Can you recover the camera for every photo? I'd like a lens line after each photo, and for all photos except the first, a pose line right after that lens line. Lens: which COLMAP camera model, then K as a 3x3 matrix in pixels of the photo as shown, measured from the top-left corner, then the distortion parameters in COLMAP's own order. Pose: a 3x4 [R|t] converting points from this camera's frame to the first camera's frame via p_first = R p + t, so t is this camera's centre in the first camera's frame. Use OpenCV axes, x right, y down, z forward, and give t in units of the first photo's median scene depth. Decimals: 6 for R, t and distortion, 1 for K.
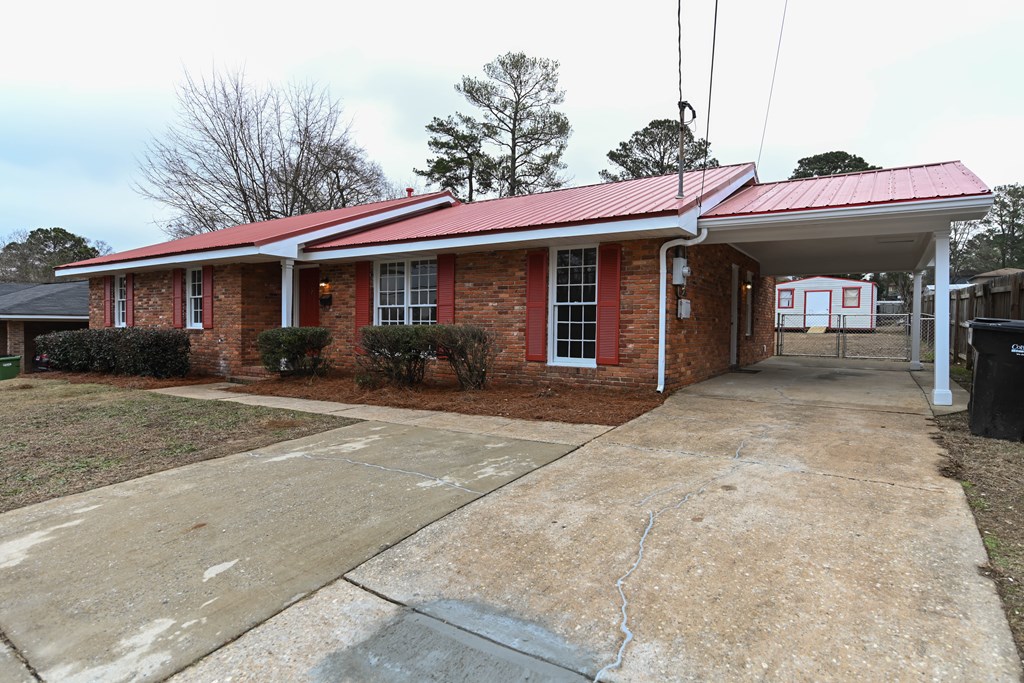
lens RADIAL K [[544.6, 0, 520.1], [0, 544.6, 341.5], [0, 0, 1]] dist [-0.006605, 0.000503]
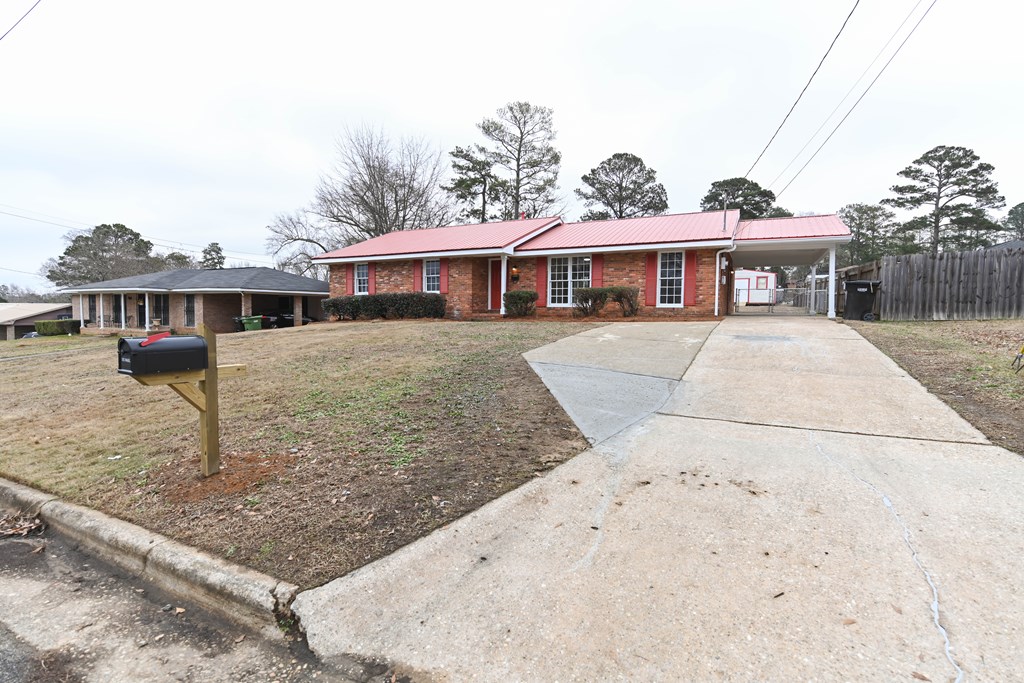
lens RADIAL K [[455.1, 0, 527.1], [0, 455.1, 334.5], [0, 0, 1]] dist [-0.002031, -0.000529]
pose [[0.993983, -0.007325, 0.109289, -0.184220], [0.004821, 0.999720, 0.023163, 0.030218], [-0.109428, -0.022496, 0.993740, -0.201899]]
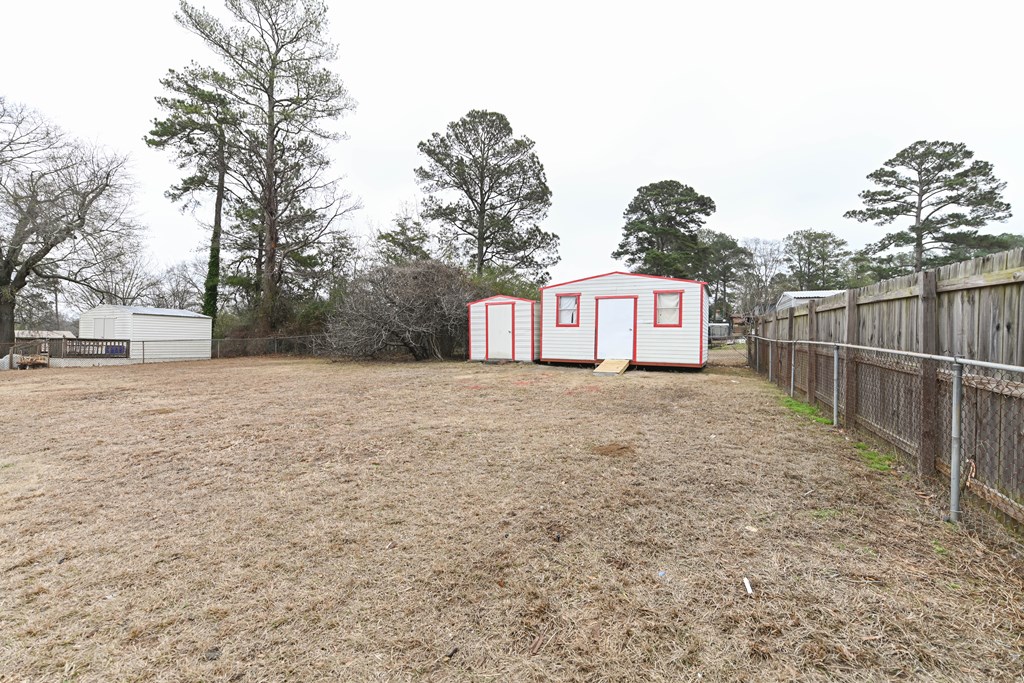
lens RADIAL K [[455.1, 0, 514.0], [0, 455.1, 338.9], [0, 0, 1]] dist [-0.002031, -0.000529]
pose [[0.983806, 0.008410, 0.179039, 0.340849], [-0.002049, 0.999361, -0.035684, -0.029761], [-0.179224, 0.034740, 0.983195, 0.523014]]
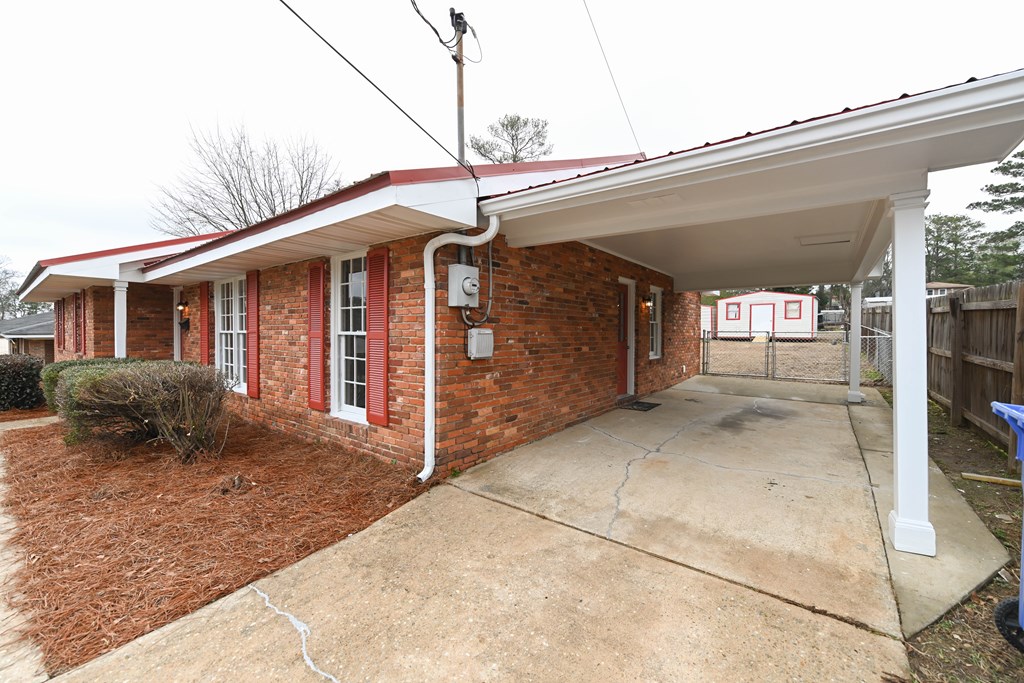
lens RADIAL K [[402.4, 0, 518.3], [0, 402.4, 339.6], [0, 0, 1]] dist [-0.003687, -0.000309]
pose [[0.997660, -0.006961, -0.068019, 0.098738], [0.006382, 0.999942, -0.008726, -0.015476], [0.068076, 0.008272, 0.997646, 0.135076]]
